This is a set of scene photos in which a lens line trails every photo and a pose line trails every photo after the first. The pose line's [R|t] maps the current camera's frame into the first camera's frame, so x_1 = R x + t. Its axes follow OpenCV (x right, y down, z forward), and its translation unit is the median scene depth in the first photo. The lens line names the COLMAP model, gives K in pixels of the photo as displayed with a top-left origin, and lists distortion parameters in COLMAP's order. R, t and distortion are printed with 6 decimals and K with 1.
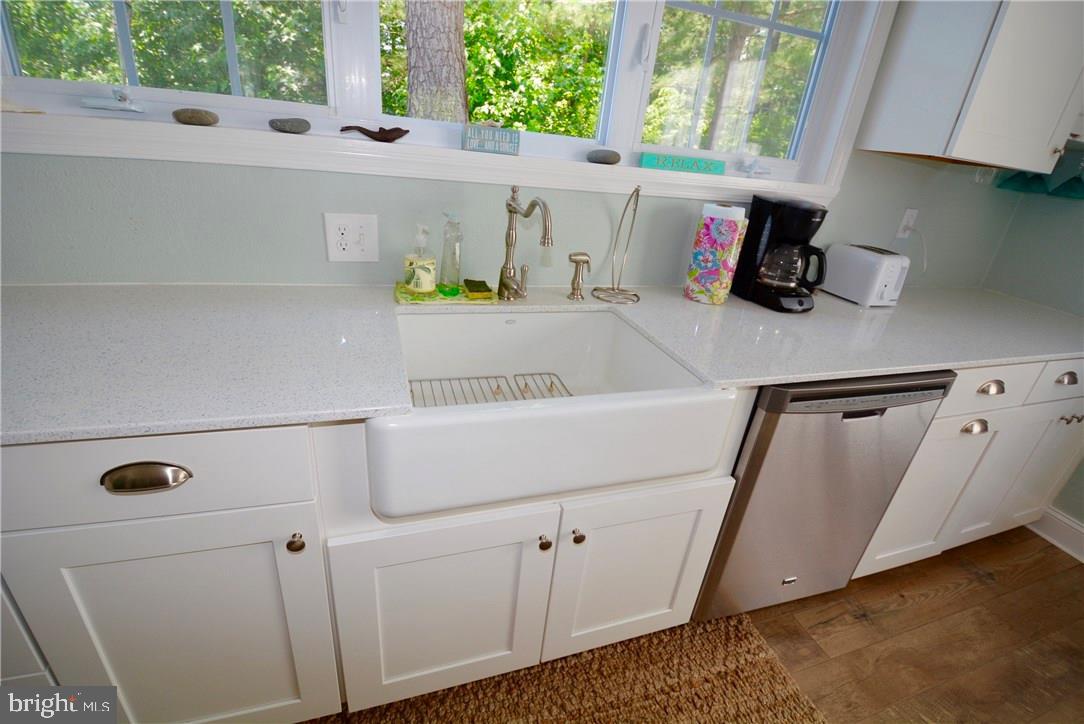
lens RADIAL K [[480.3, 0, 542.0], [0, 480.3, 362.0], [0, 0, 1]] dist [0.021866, -0.026014]
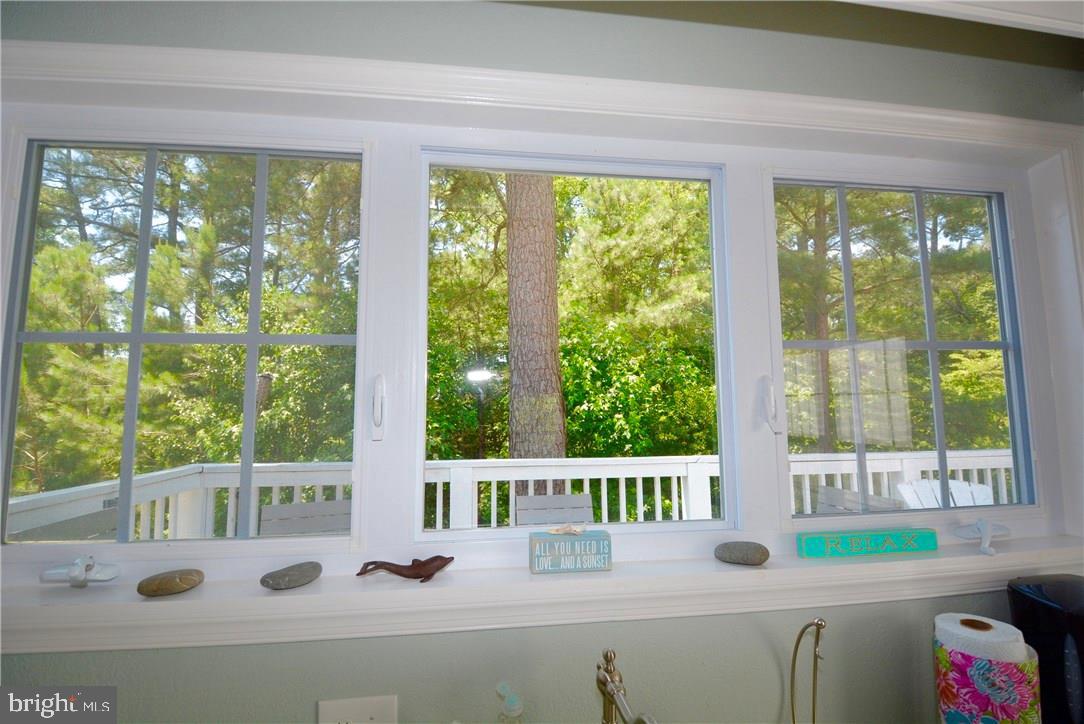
lens RADIAL K [[480.3, 0, 542.0], [0, 480.3, 362.0], [0, 0, 1]] dist [0.021866, -0.026014]
pose [[0.974064, -0.127020, -0.187259, 0.017877], [0.009532, 0.849874, -0.526899, -0.297553], [0.226073, 0.511449, 0.829042, 0.249842]]
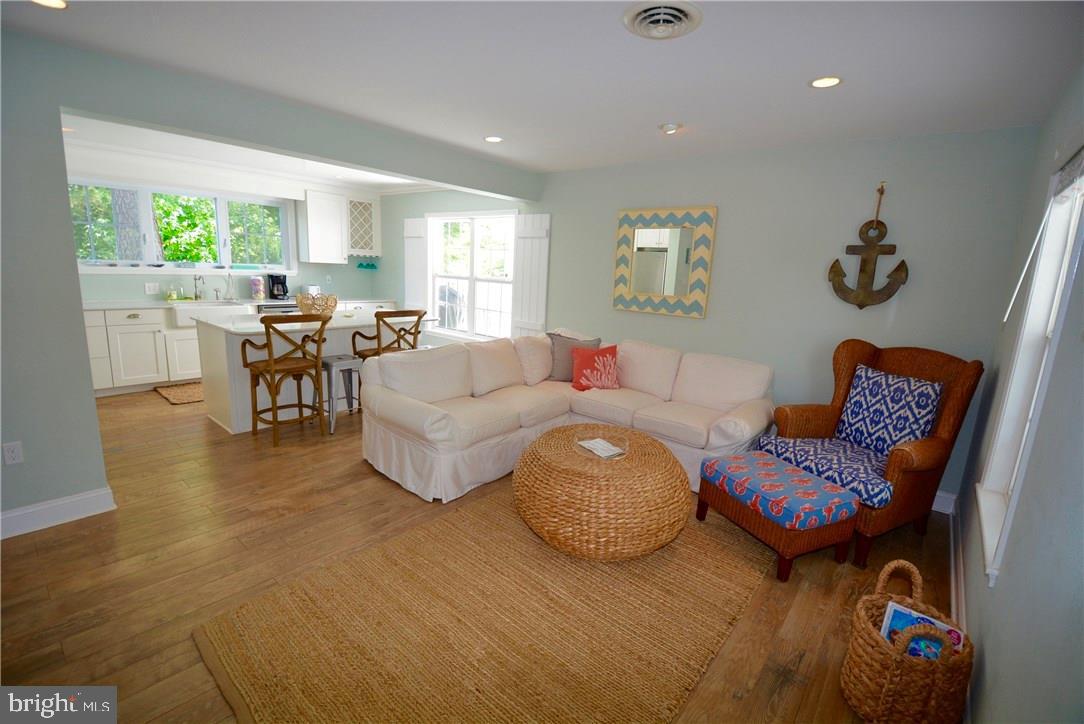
lens RADIAL K [[480.3, 0, 542.0], [0, 480.3, 362.0], [0, 0, 1]] dist [0.021866, -0.026014]
pose [[0.855030, -0.157220, 0.494172, 0.312611], [0.252115, 0.958764, -0.131187, 1.602904], [-0.453168, 0.236757, 0.859409, -3.638961]]
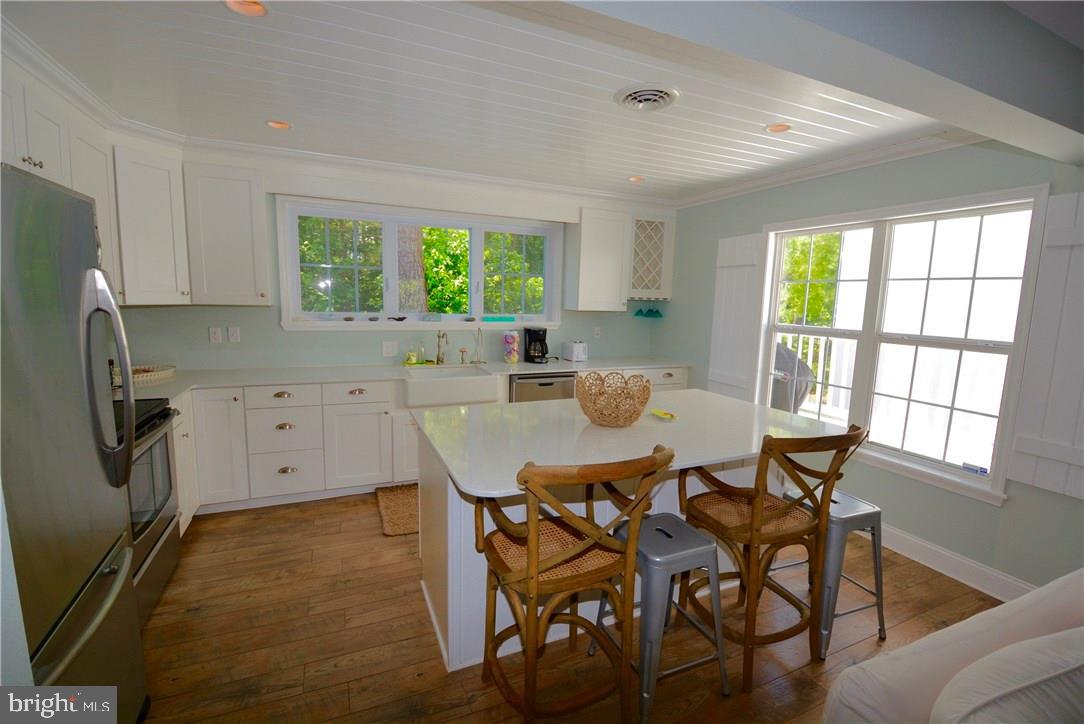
lens RADIAL K [[480.3, 0, 542.0], [0, 480.3, 362.0], [0, 0, 1]] dist [0.021866, -0.026014]
pose [[0.993315, -0.087112, 0.075746, 0.329227], [0.105659, 0.950378, -0.292605, 0.784737], [-0.046498, 0.298652, 0.953229, -1.879748]]
